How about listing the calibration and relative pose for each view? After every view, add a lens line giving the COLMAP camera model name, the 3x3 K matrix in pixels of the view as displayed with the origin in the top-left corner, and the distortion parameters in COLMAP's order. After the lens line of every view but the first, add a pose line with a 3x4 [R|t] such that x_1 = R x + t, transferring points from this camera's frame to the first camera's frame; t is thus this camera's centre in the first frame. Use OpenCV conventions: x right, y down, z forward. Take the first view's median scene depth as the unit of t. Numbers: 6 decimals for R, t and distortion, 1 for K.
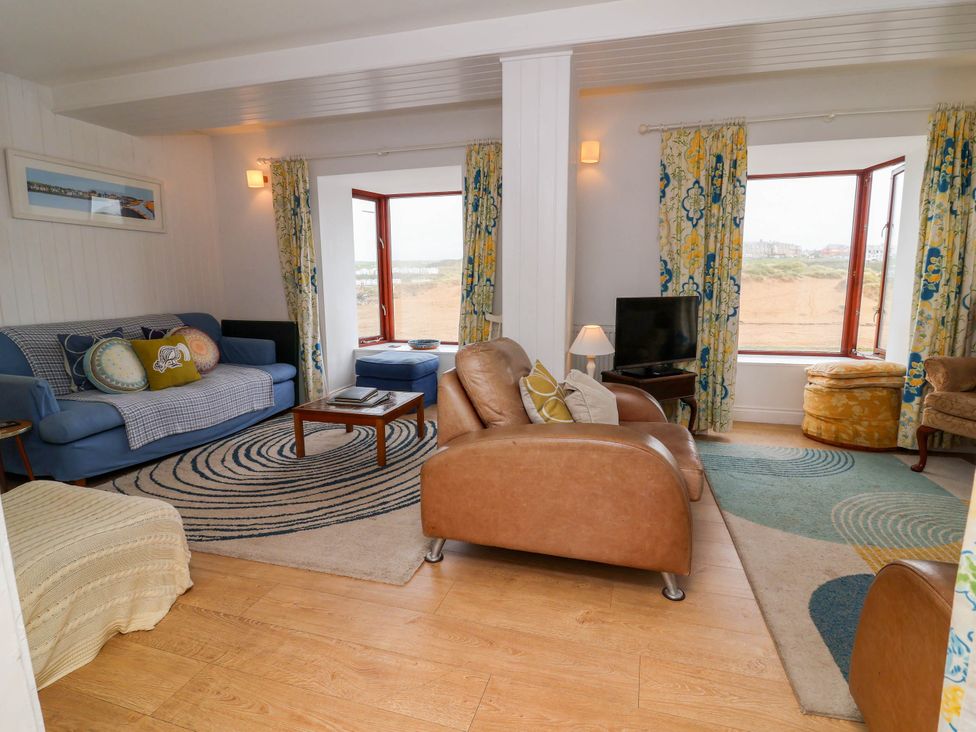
lens RADIAL K [[502.2, 0, 496.7], [0, 502.2, 358.2], [0, 0, 1]] dist [-0.000589, -0.014795]
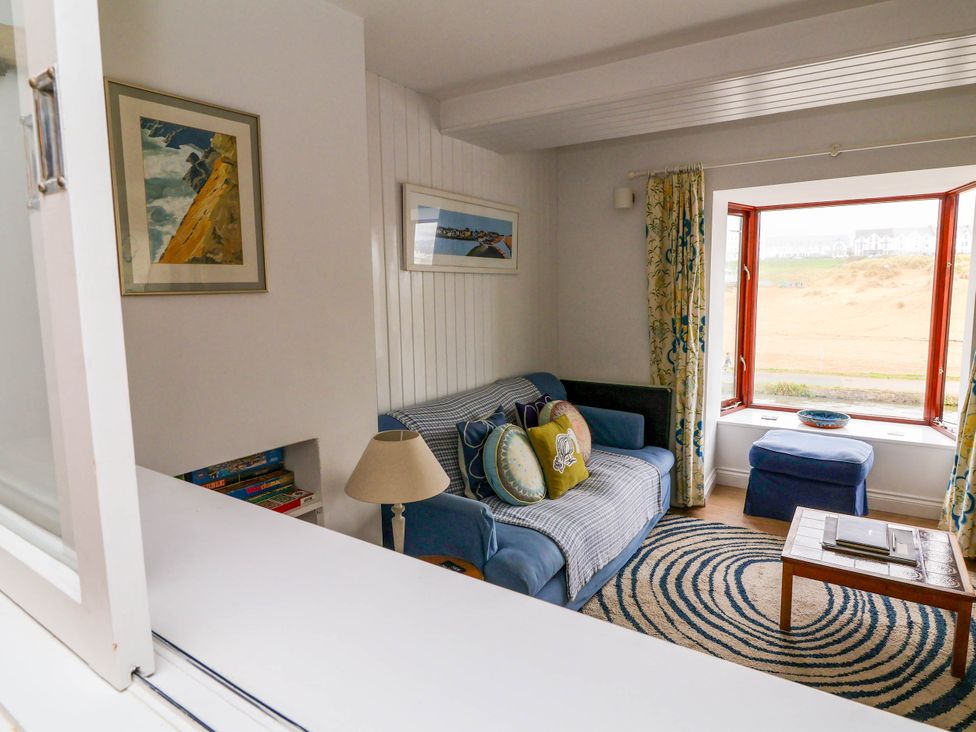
lens RADIAL K [[580.0, 0, 495.7], [0, 580.0, 358.5], [0, 0, 1]] dist [-0.005973, -0.003476]
pose [[0.952898, 0.028589, -0.301941, -0.509772], [-0.036520, 0.999119, -0.020653, -0.119091], [0.301085, 0.030707, 0.953103, 0.153720]]
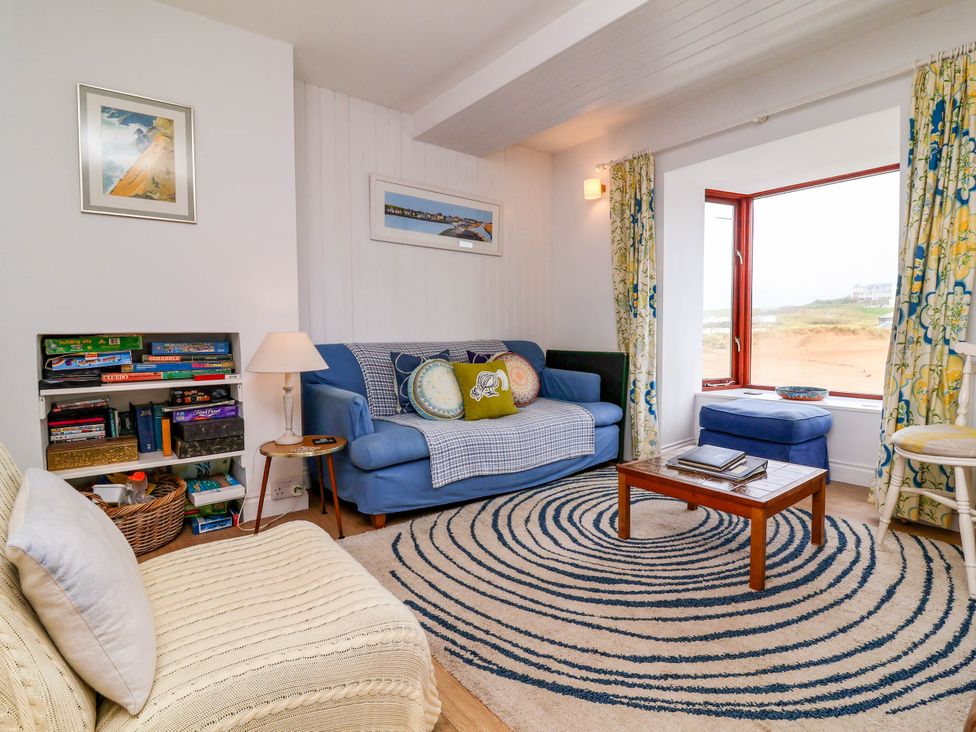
lens RADIAL K [[504.1, 0, 499.1], [0, 504.1, 356.8], [0, 0, 1]] dist [0.000905, -0.015353]
pose [[0.816399, 0.027946, -0.576812, -0.130787], [-0.085563, 0.993658, -0.072960, 0.013109], [0.571115, 0.108918, 0.813612, 0.294430]]
